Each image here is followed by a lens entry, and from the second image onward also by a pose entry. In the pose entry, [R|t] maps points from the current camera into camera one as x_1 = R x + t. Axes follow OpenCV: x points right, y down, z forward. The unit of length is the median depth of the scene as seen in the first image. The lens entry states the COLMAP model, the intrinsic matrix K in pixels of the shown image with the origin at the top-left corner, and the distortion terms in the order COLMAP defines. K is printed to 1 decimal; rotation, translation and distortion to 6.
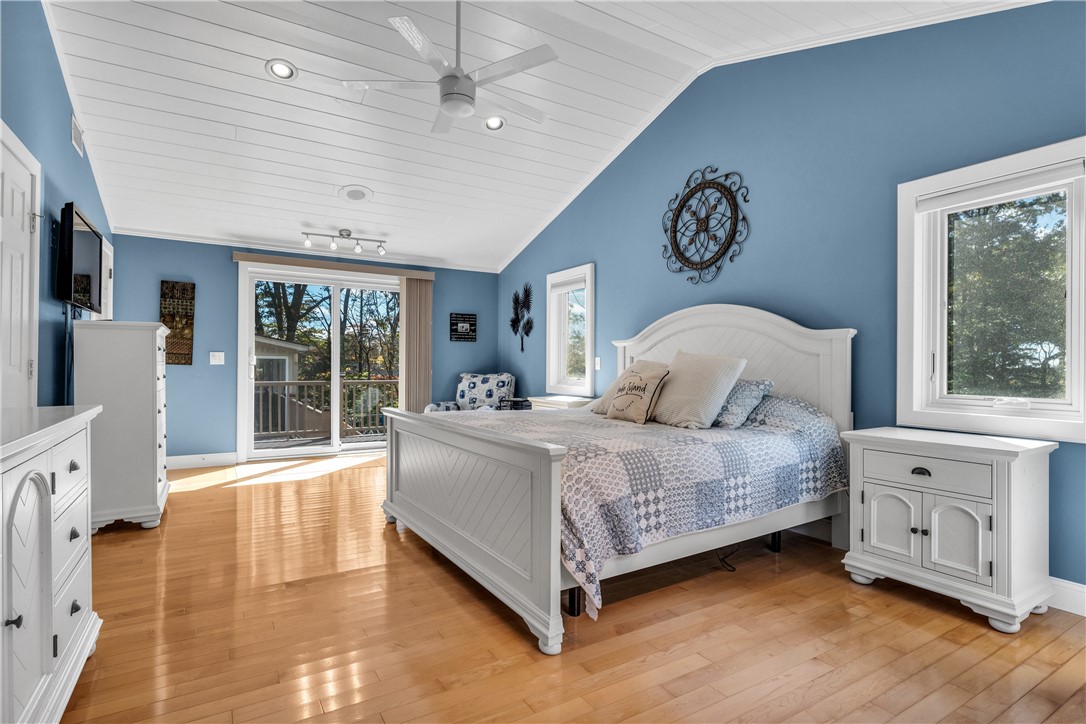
lens RADIAL K [[540.9, 0, 550.1], [0, 540.9, 358.8], [0, 0, 1]] dist [0.005232, 0.000454]
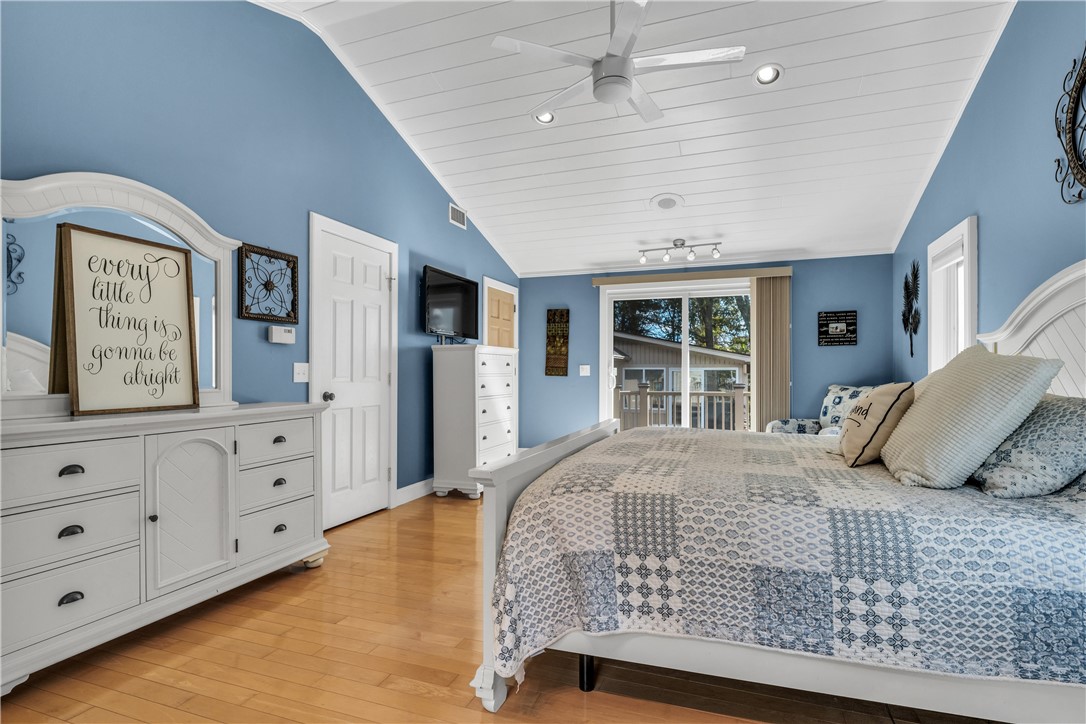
lens RADIAL K [[549.9, 0, 544.5], [0, 549.9, 367.4], [0, 0, 1]] dist [-0.000269, 0.001536]
pose [[0.618395, -0.016381, -0.785696, 0.342044], [0.013122, 0.999859, -0.010519, 0.004999], [0.785758, -0.003805, 0.618523, 0.239952]]
